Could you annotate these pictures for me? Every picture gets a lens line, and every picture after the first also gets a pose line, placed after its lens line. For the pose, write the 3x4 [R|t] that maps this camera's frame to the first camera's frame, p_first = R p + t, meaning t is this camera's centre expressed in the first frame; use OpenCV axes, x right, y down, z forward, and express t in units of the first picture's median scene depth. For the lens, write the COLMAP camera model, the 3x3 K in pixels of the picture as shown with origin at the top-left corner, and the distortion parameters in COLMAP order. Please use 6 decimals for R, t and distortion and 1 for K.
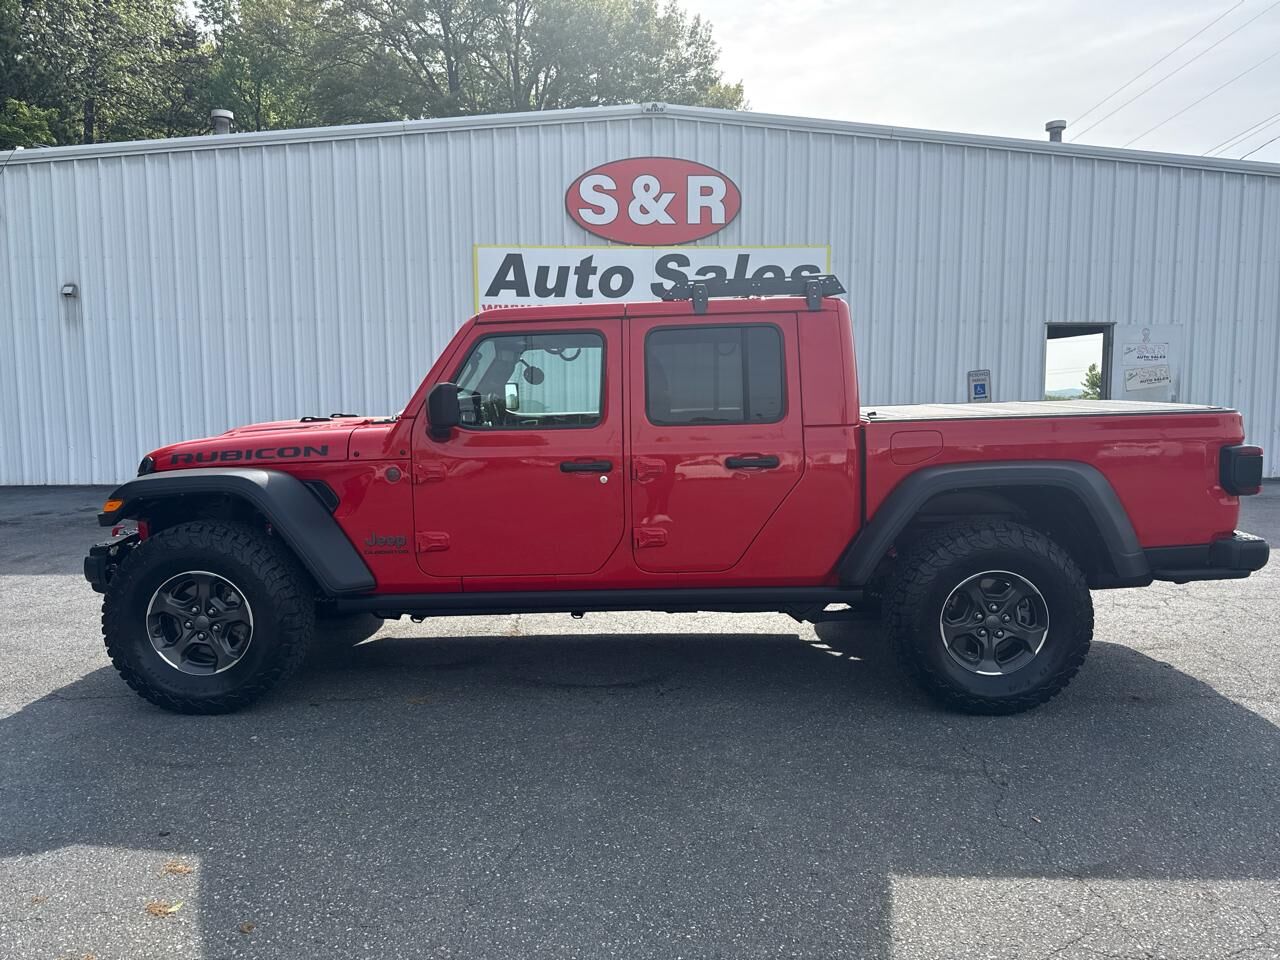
lens RADIAL K [[944.6, 0, 639.5], [0, 944.6, 491.6], [0, 0, 1]] dist [0.078847, -0.114135]
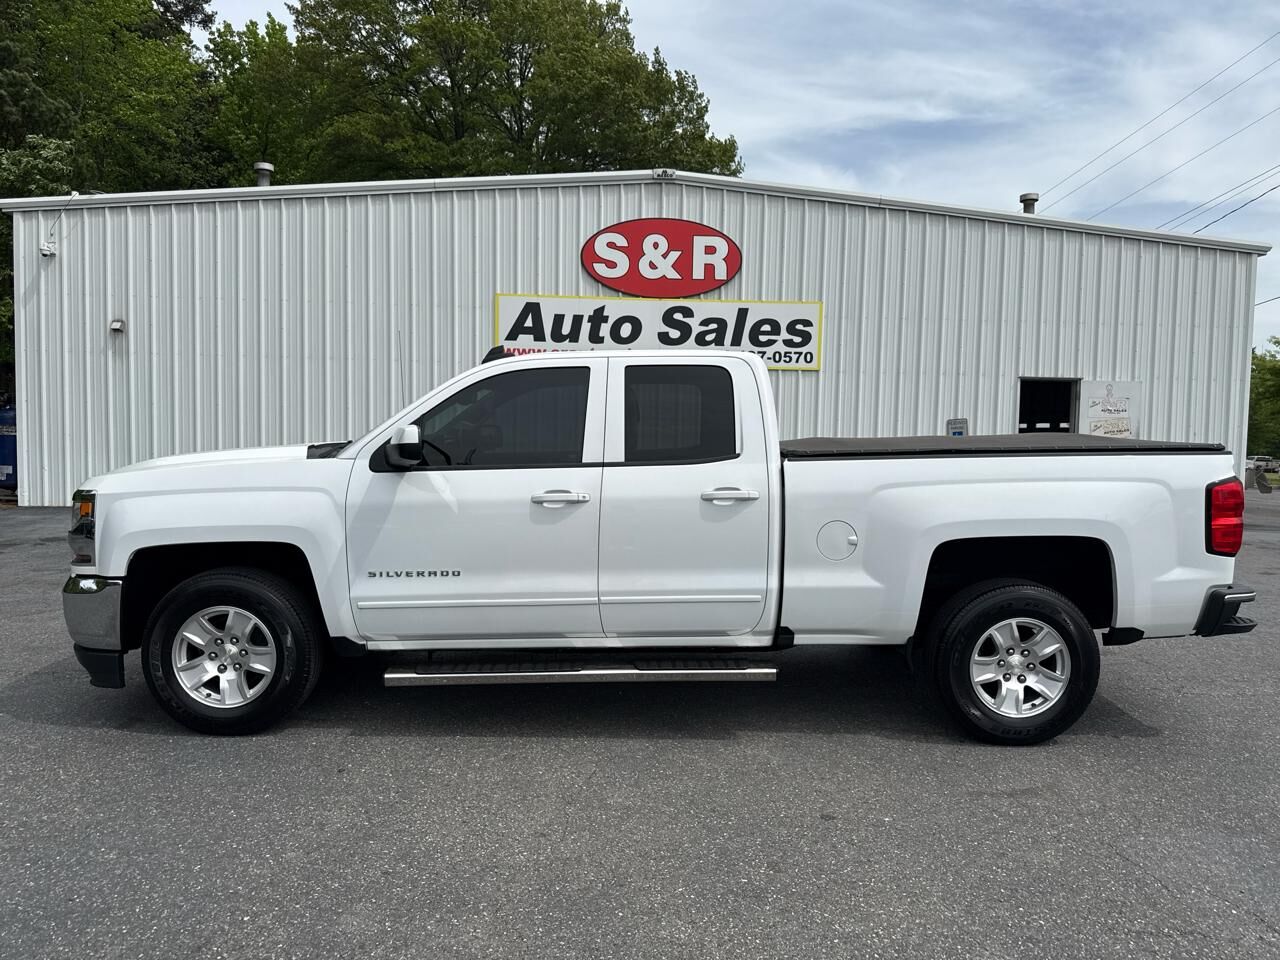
lens RADIAL K [[988.6, 0, 632.6], [0, 988.6, 492.9], [0, 0, 1]] dist [0.064948, -0.094419]
pose [[0.999610, 0.020888, 0.018536, -0.034136], [-0.020085, 0.998896, -0.042471, 0.013031], [-0.019403, 0.042083, 0.998926, -0.125364]]
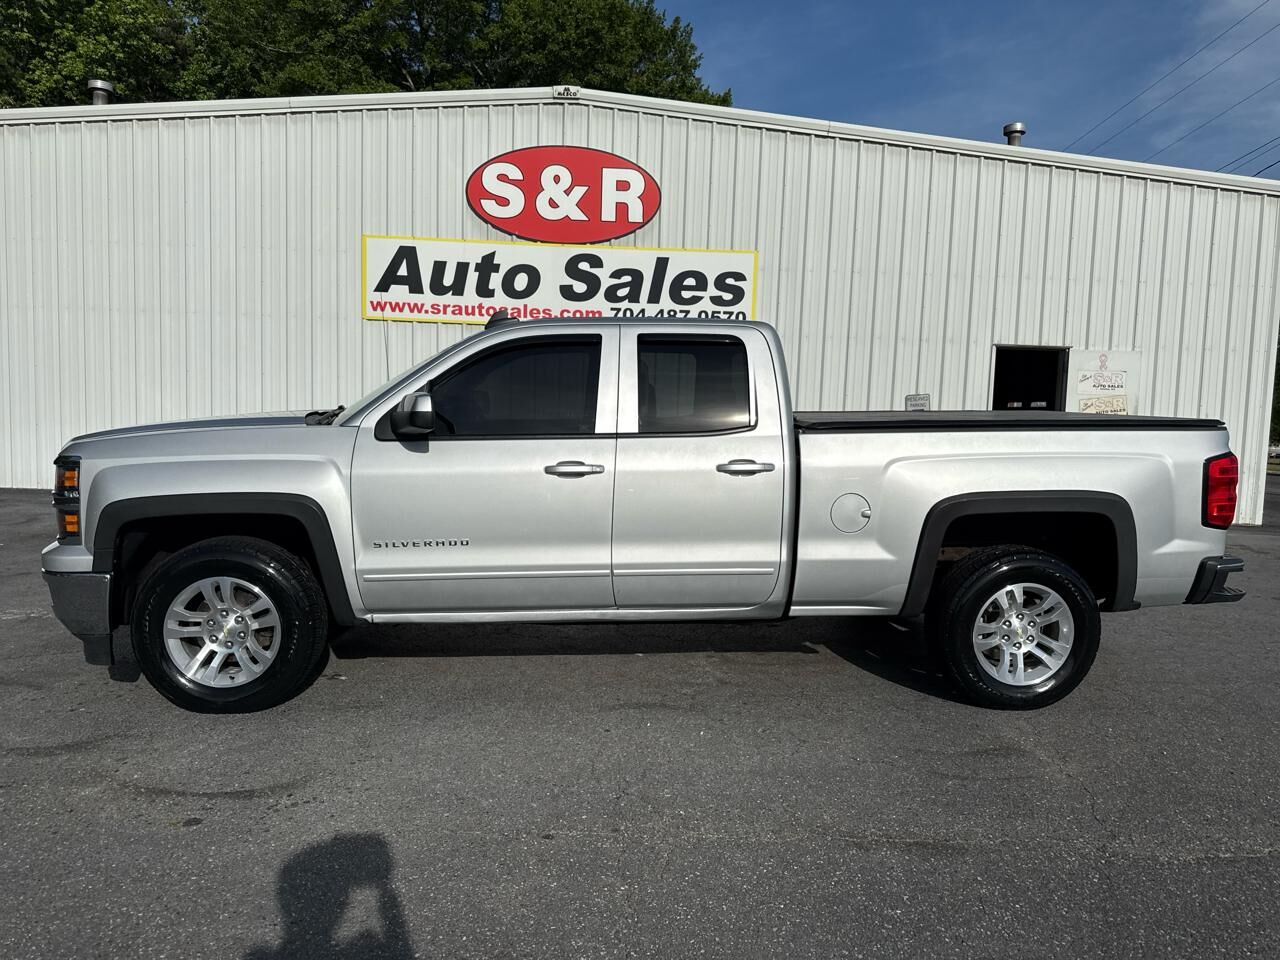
lens RADIAL K [[944.6, 0, 646.8], [0, 944.6, 501.4], [0, 0, 1]] dist [0.078847, -0.114135]
pose [[0.999334, 0.036404, -0.002654, 0.106245], [-0.036422, 0.999310, -0.007301, -0.009379], [0.002387, 0.007393, 0.999970, 0.095467]]
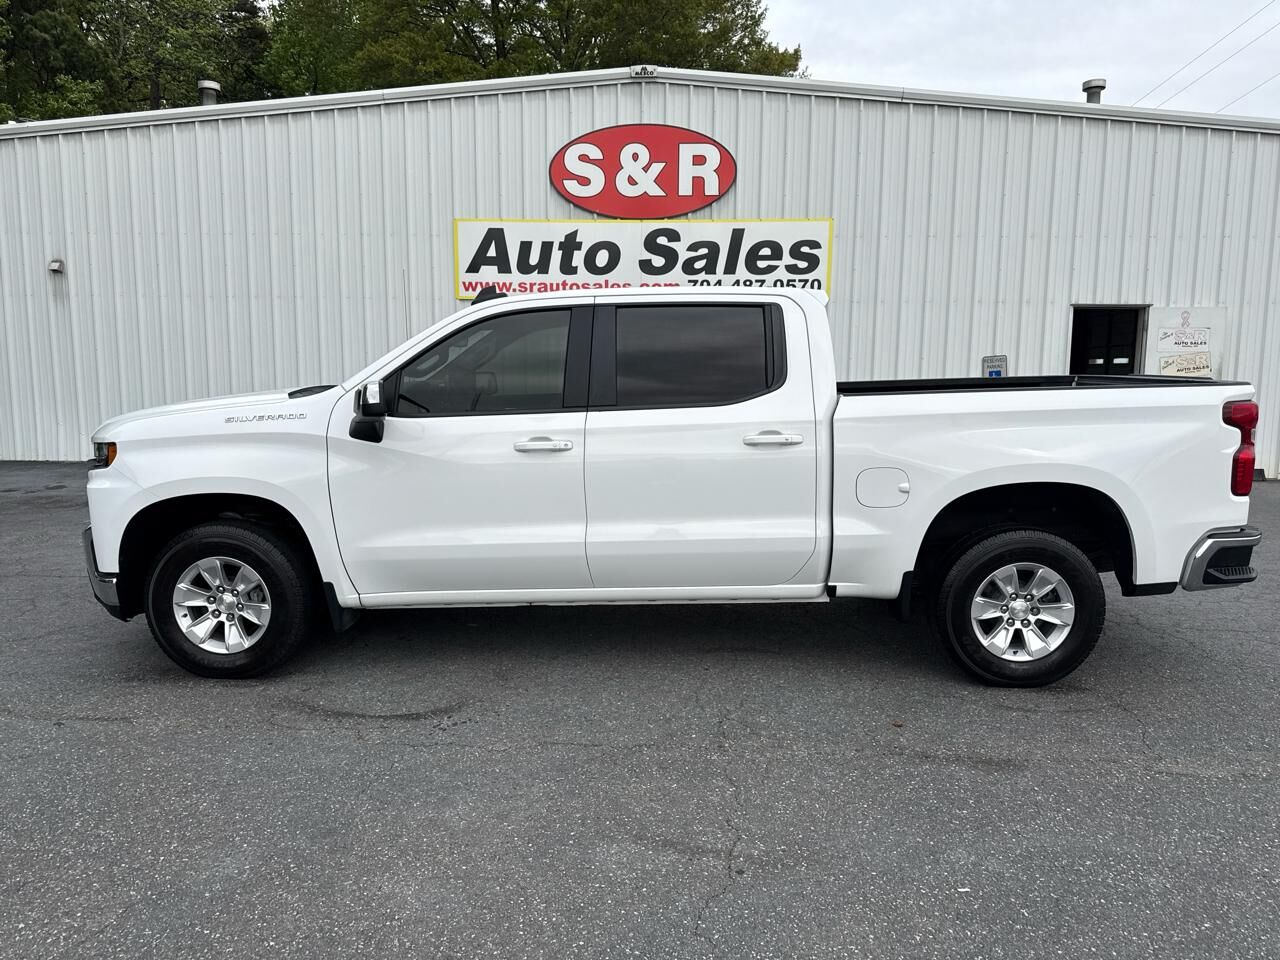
lens RADIAL K [[944.6, 0, 634.0], [0, 944.6, 503.8], [0, 0, 1]] dist [0.078847, -0.114135]
pose [[0.995741, 0.024165, -0.088976, 0.097932], [-0.021018, 0.999126, 0.036135, -0.010866], [0.089771, -0.034111, 0.995378, 0.050231]]
